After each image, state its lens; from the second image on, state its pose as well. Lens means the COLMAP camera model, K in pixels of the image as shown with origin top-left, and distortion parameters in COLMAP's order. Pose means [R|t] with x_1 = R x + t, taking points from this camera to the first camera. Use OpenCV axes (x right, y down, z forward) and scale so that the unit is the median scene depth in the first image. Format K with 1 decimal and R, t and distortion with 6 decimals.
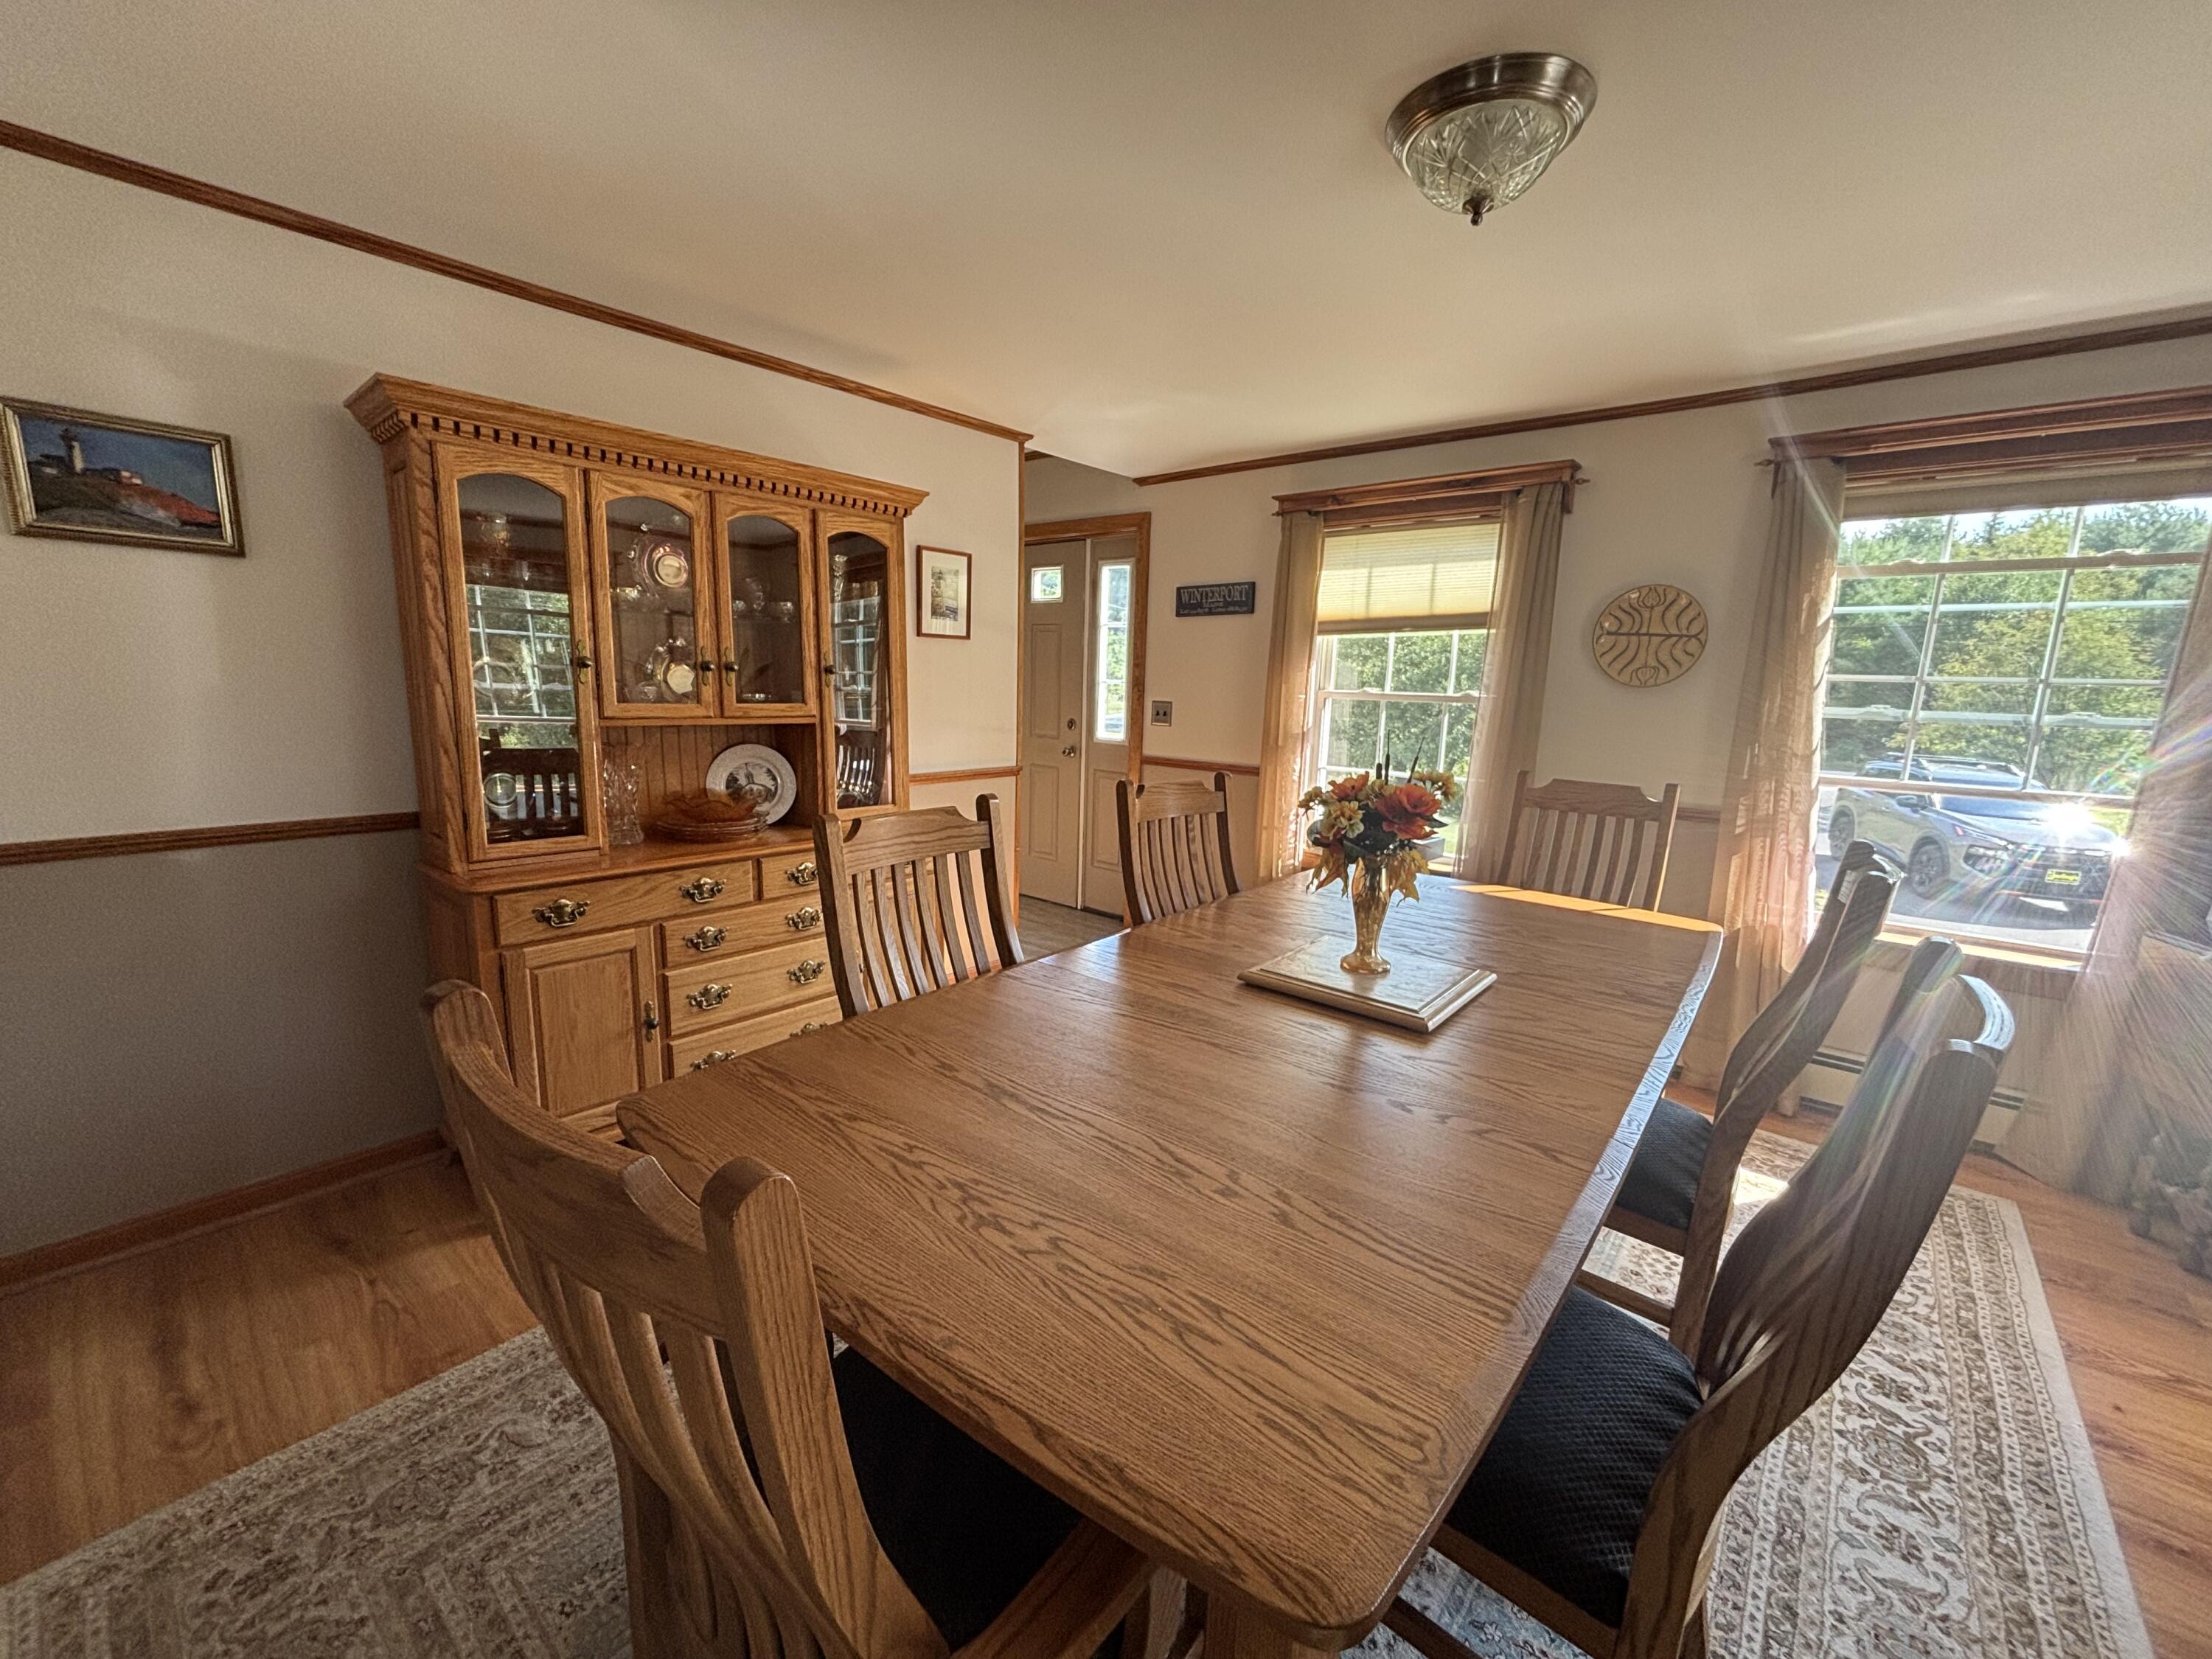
lens RADIAL K [[893.4, 0, 1094.1], [0, 893.4, 831.3], [0, 0, 1]] dist [0.002296, 0.000122]
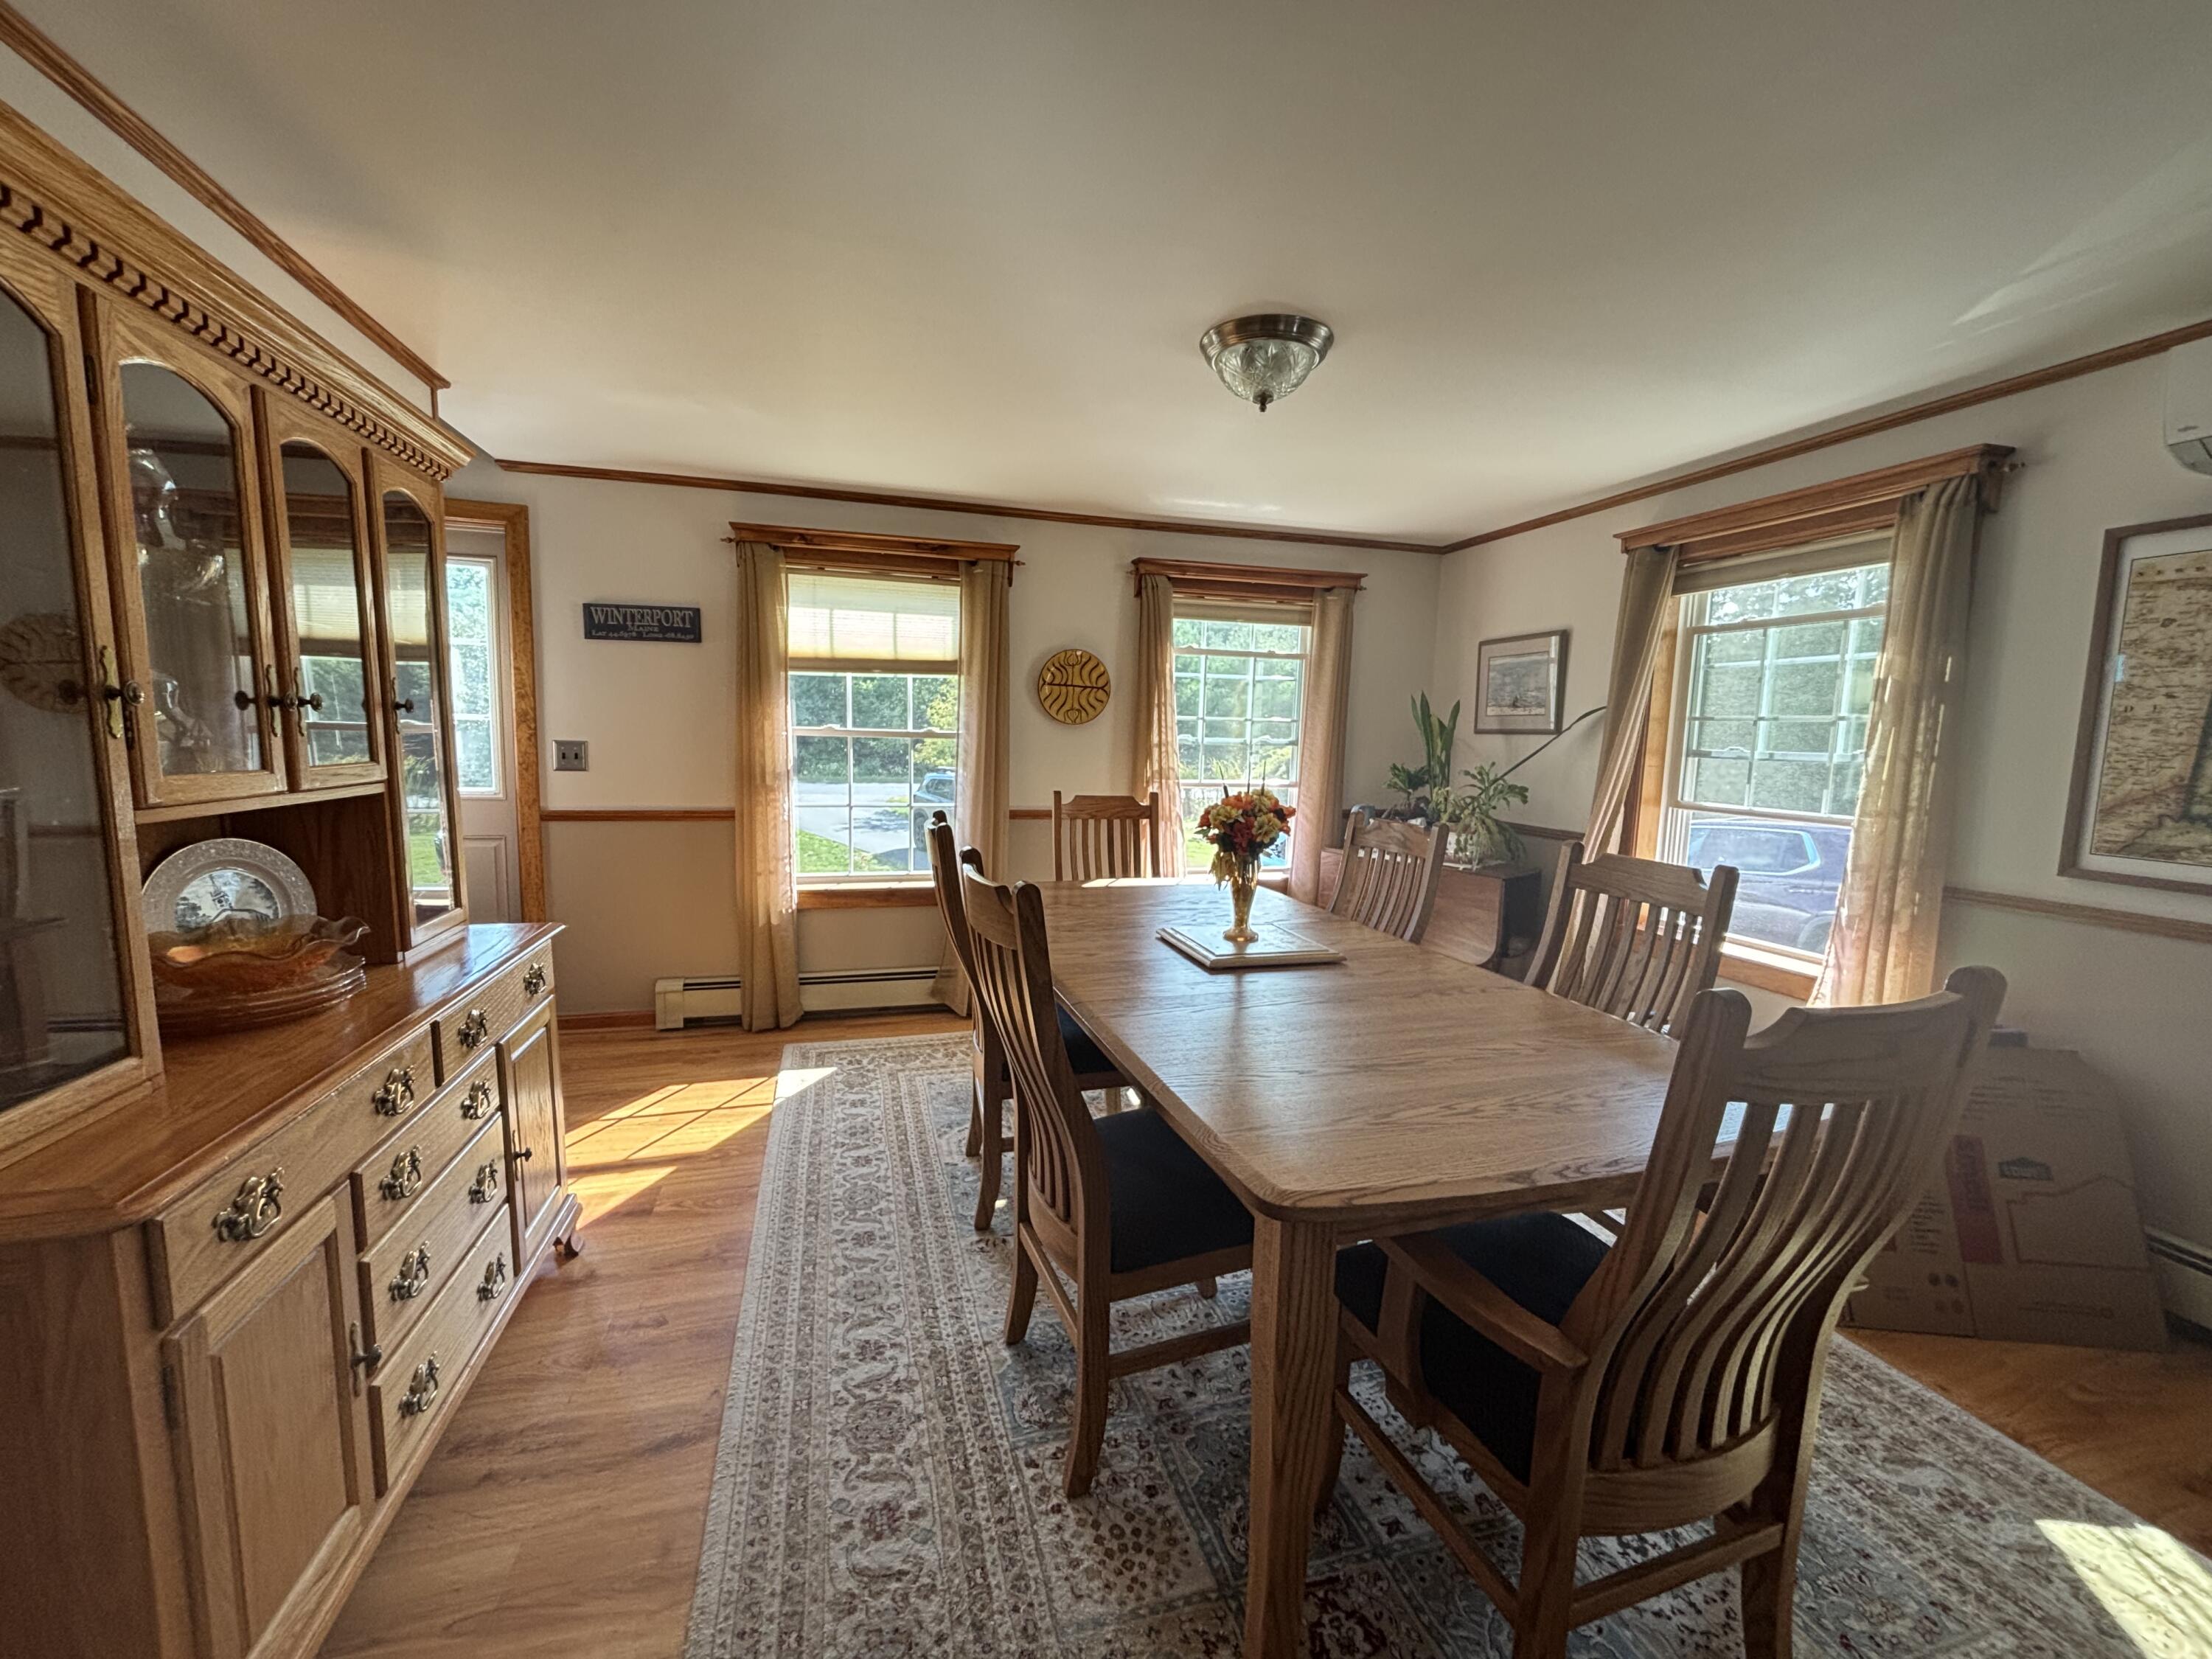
lens RADIAL K [[893.4, 0, 1101.7], [0, 893.4, 843.3], [0, 0, 1]] dist [0.002296, 0.000122]
pose [[0.552514, -0.117231, 0.825218, -0.424789], [0.132356, 0.989837, 0.052000, -0.041170], [-0.822928, 0.080491, 0.562415, 0.192957]]
